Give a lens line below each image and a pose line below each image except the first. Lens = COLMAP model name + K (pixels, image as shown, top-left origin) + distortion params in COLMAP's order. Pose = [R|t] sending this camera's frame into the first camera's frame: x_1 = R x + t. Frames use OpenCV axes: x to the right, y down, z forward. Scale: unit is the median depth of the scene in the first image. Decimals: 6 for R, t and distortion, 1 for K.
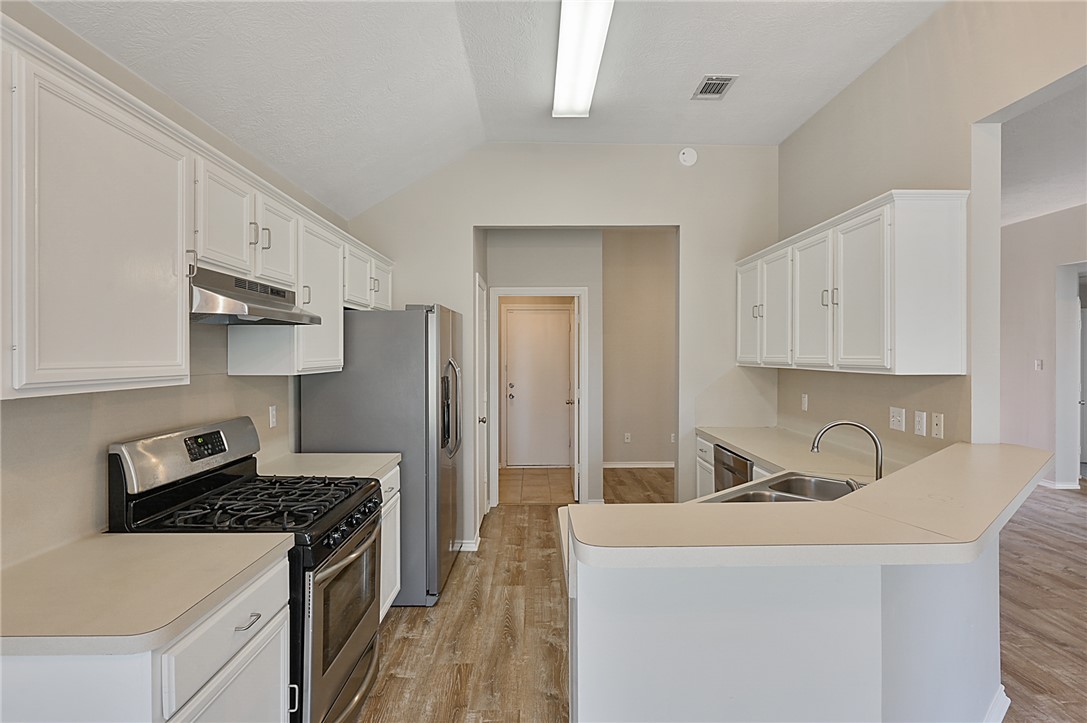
lens RADIAL K [[586.5, 0, 542.3], [0, 586.5, 357.9], [0, 0, 1]] dist [0.052607, -0.000135]
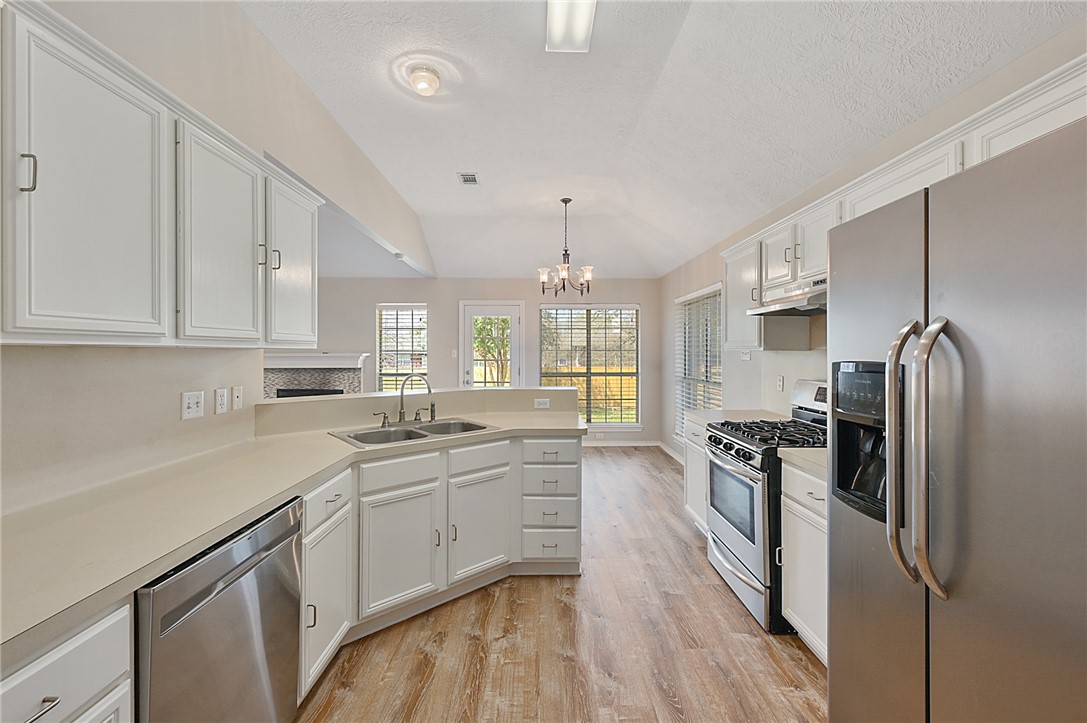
lens RADIAL K [[393.8, 0, 547.7], [0, 393.8, 353.7], [0, 0, 1]] dist [-0.002472, -0.000042]
pose [[-0.999981, 0.003081, 0.005413, 0.102364], [0.003097, 0.999991, 0.002786, 0.033109], [-0.005405, 0.002802, -0.999981, 1.637928]]
